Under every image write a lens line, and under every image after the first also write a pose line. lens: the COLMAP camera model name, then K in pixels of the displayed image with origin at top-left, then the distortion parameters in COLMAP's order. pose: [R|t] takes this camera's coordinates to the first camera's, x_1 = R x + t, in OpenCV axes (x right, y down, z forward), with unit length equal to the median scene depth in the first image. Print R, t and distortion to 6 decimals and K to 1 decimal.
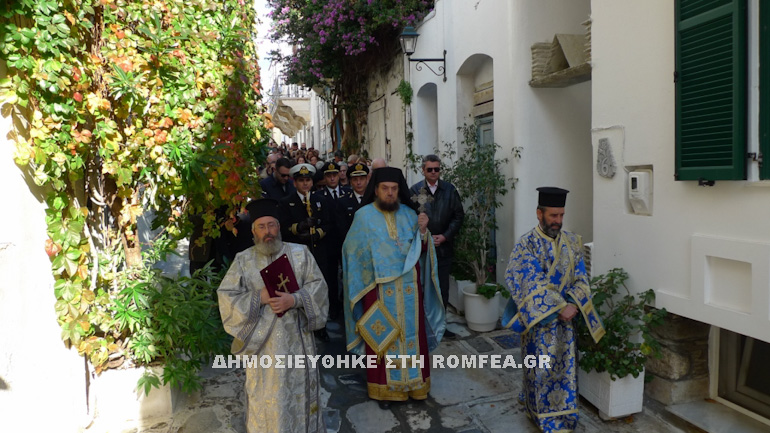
lens RADIAL K [[588.6, 0, 385.0], [0, 588.6, 216.5], [0, 0, 1]] dist [-0.006158, -0.009667]
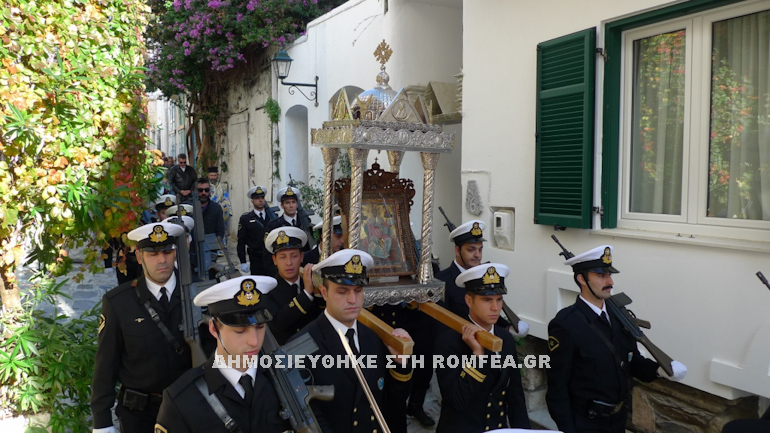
lens RADIAL K [[588.6, 0, 385.0], [0, 588.6, 216.5], [0, 0, 1]] dist [-0.006158, -0.009667]
pose [[0.964555, 0.011875, 0.263616, -0.109100], [-0.011326, 0.999929, -0.003600, -0.070315], [-0.263640, 0.000487, 0.964621, -0.061097]]
